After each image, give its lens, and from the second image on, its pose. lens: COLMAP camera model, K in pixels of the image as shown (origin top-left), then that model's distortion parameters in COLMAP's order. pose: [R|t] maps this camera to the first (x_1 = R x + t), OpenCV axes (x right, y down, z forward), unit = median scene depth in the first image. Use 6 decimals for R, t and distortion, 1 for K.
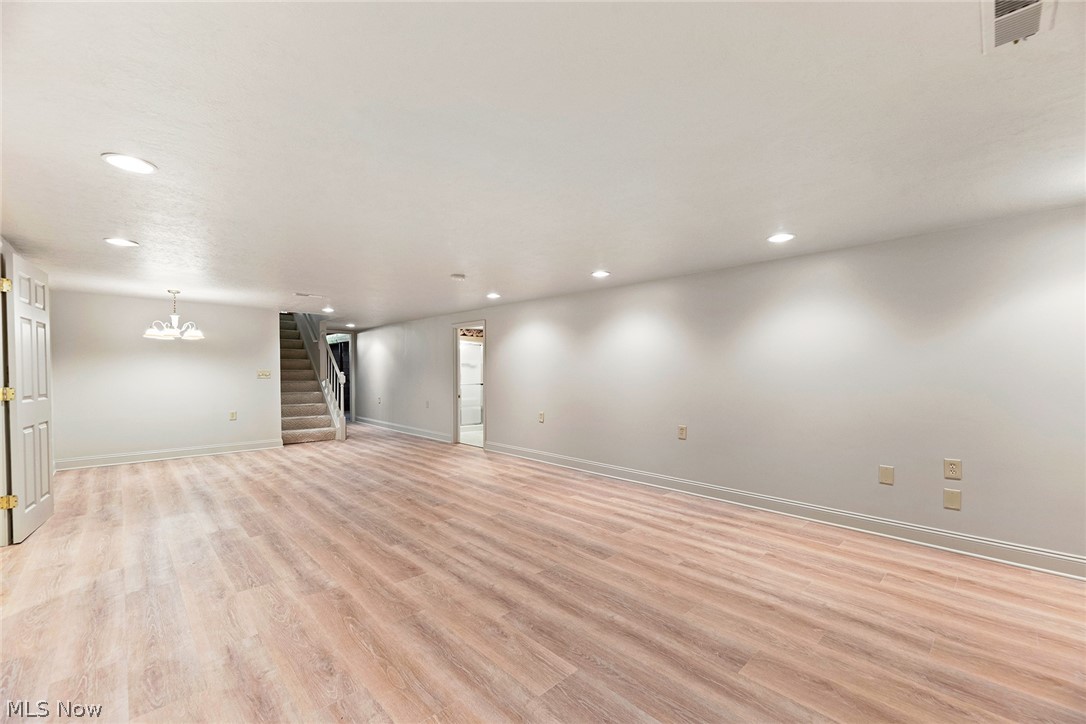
lens RADIAL K [[446.2, 0, 552.9], [0, 446.2, 367.3], [0, 0, 1]] dist [0.003240, -0.000066]
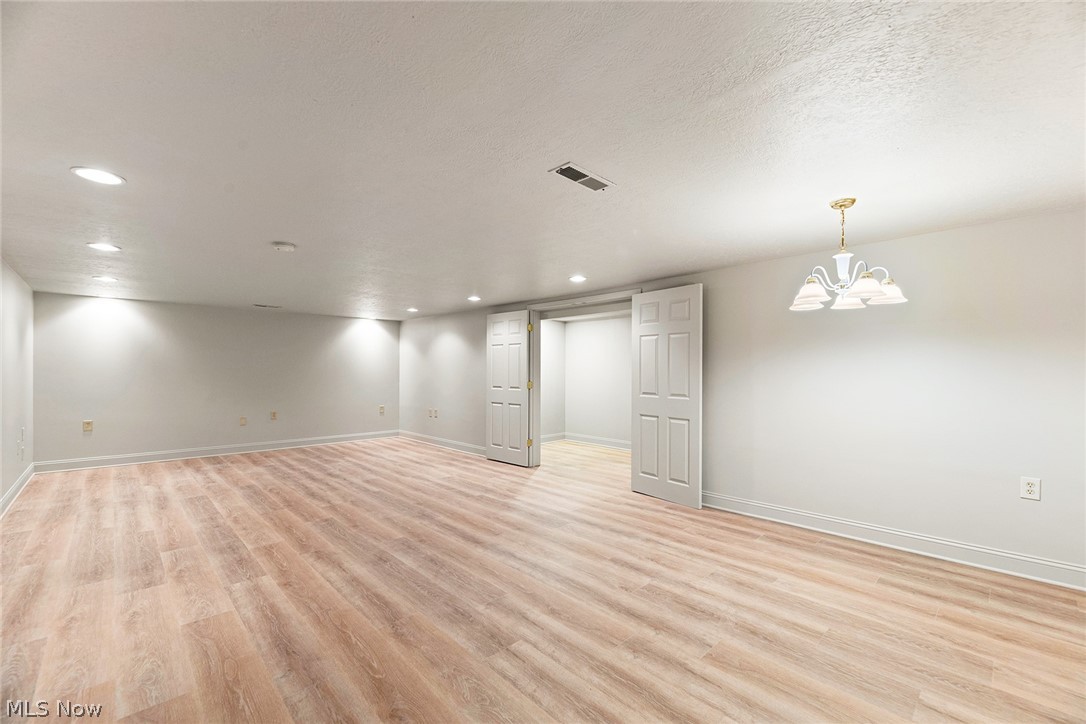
lens RADIAL K [[446.2, 0, 552.9], [0, 446.2, 367.3], [0, 0, 1]] dist [0.003240, -0.000066]
pose [[-0.999963, -0.002041, -0.008359, -0.716383], [-0.001892, 0.999841, -0.017713, 0.010557], [0.008394, -0.017696, -0.999808, 1.931896]]
